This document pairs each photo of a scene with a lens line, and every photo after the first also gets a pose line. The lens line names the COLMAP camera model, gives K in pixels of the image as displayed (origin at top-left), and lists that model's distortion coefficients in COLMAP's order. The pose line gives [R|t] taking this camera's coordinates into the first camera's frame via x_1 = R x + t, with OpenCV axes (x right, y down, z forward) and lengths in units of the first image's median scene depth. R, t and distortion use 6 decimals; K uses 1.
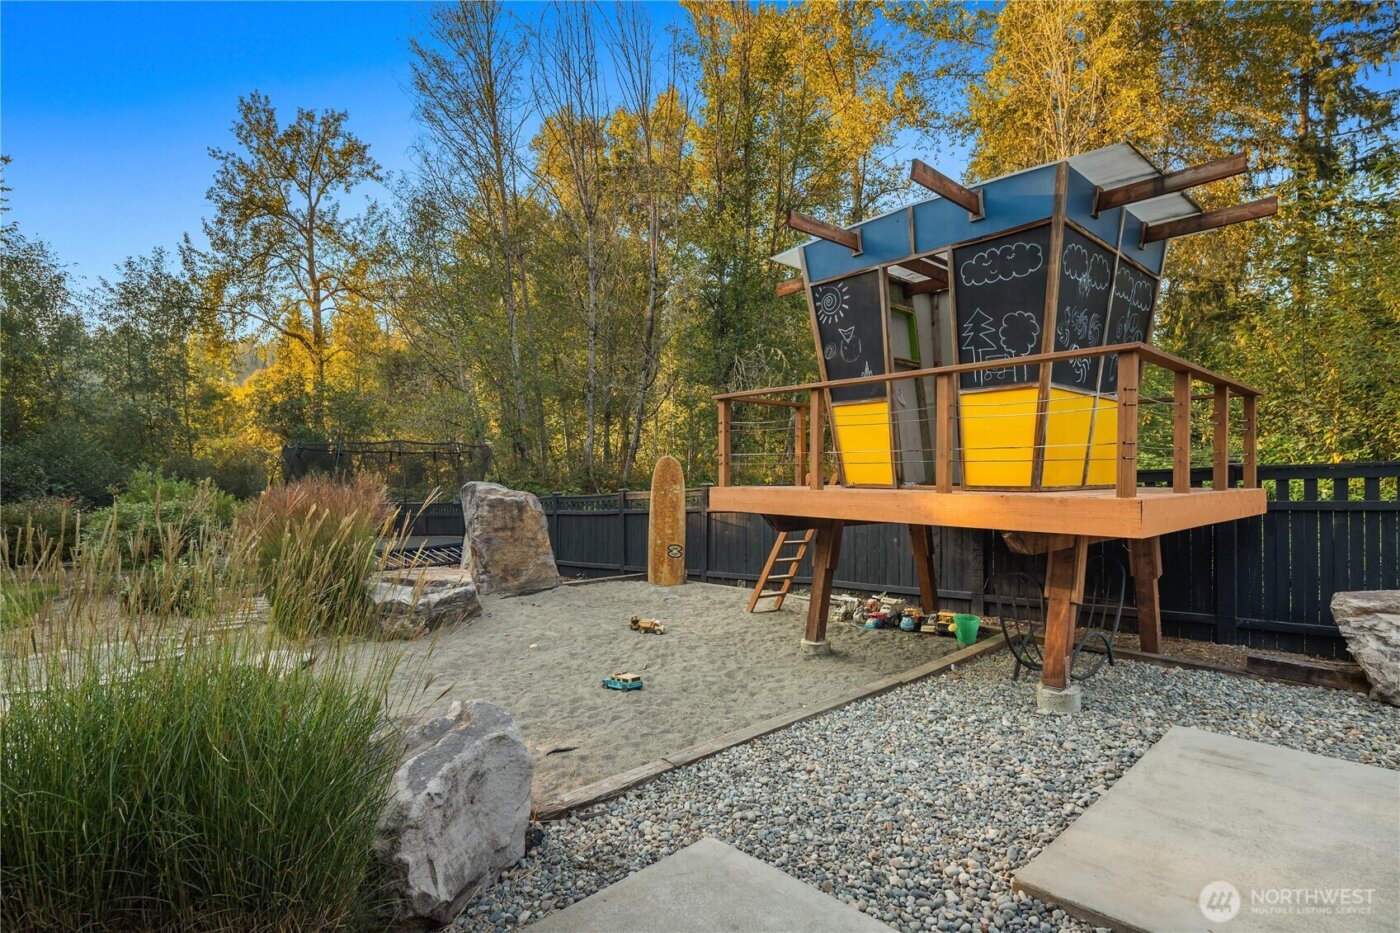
lens RADIAL K [[682.4, 0, 699.7], [0, 682.4, 472.7], [0, 0, 1]] dist [0.001419, 0.000566]
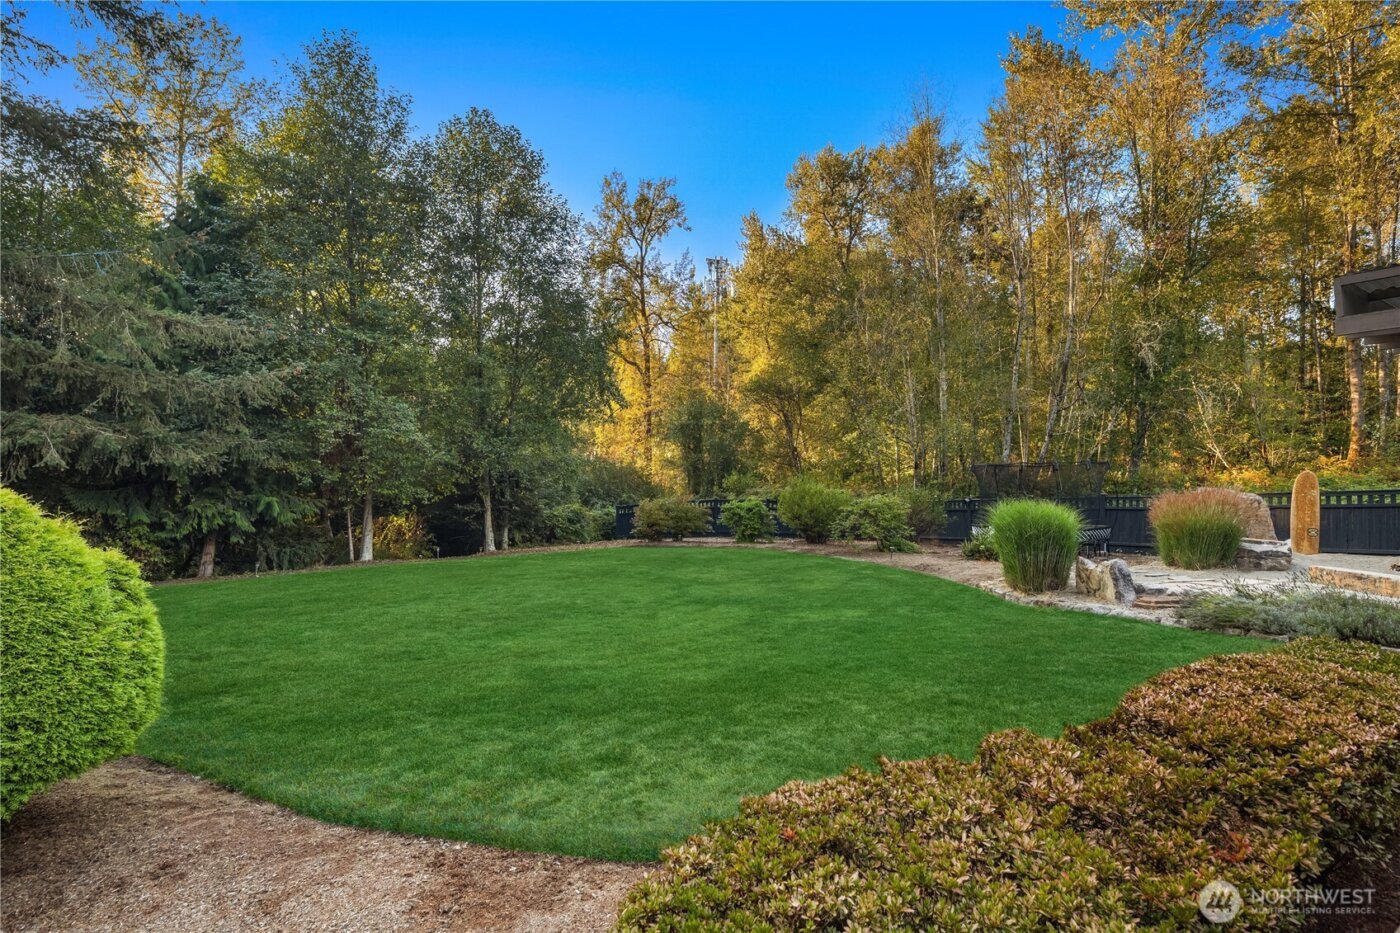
lens RADIAL K [[674.5, 0, 698.2], [0, 674.5, 476.6], [0, 0, 1]] dist [0.001096, -0.001473]
pose [[0.979982, 0.003186, -0.199060, -0.303870], [-0.002259, 0.999986, 0.004881, -0.004607], [0.199073, -0.004334, 0.979975, -0.216328]]
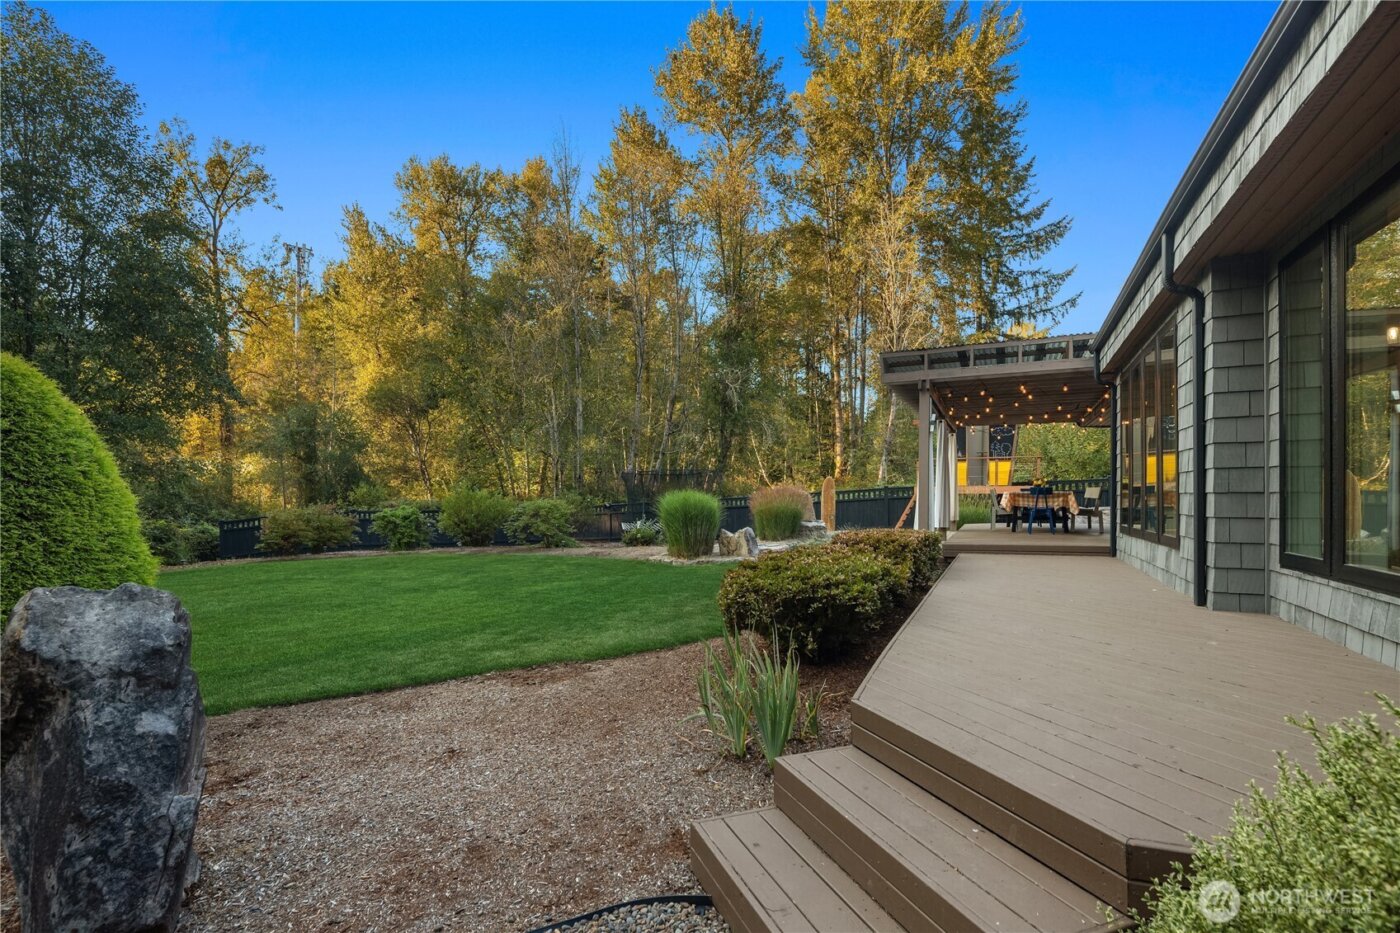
lens RADIAL K [[679.7, 0, 703.7], [0, 679.7, 503.3], [0, 0, 1]] dist [-0.000545, -0.001030]
pose [[0.925336, -0.003856, 0.379128, -0.372285], [0.000258, 0.999954, 0.009541, 0.011794], [-0.379148, -0.008731, 0.925295, -0.283130]]
